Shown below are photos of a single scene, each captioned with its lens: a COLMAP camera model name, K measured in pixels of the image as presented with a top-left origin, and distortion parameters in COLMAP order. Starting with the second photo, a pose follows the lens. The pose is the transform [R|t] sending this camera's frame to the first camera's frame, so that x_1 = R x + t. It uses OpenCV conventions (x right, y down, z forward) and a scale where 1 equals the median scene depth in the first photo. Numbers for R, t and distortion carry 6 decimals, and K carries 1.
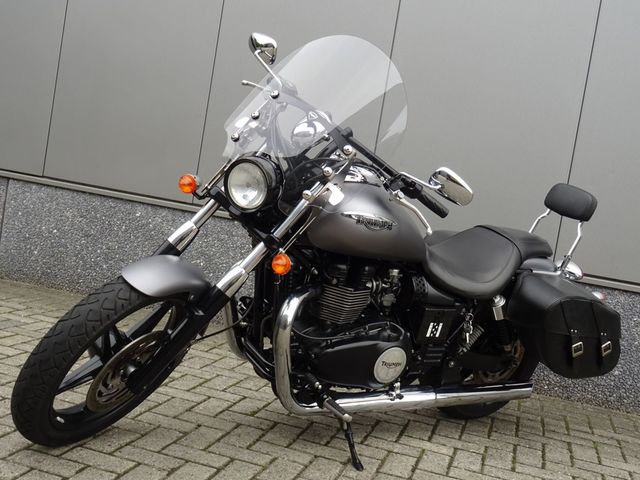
lens RADIAL K [[765.4, 0, 319.8], [0, 765.4, 238.9], [0, 0, 1]] dist [0.008099, 0.000000]
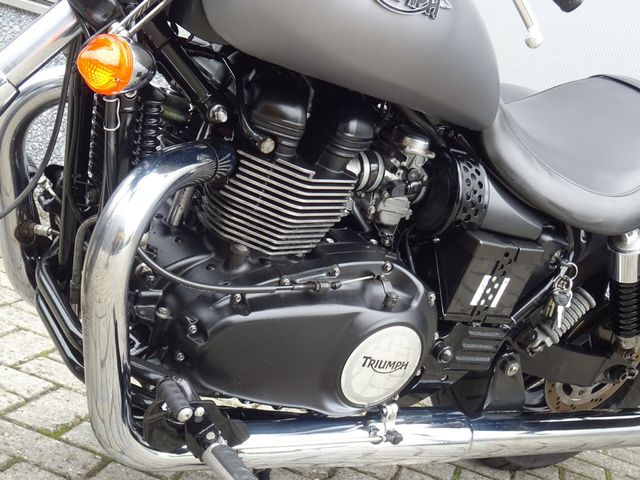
lens RADIAL K [[958.6, 0, 319.8], [0, 958.6, 240.1], [0, 0, 1]] dist [0.015432, 0.000000]
pose [[0.992816, 0.109069, 0.049194, 0.025053], [-0.113630, 0.988255, 0.102173, 0.046920], [-0.037472, -0.107029, 0.993550, 0.481373]]
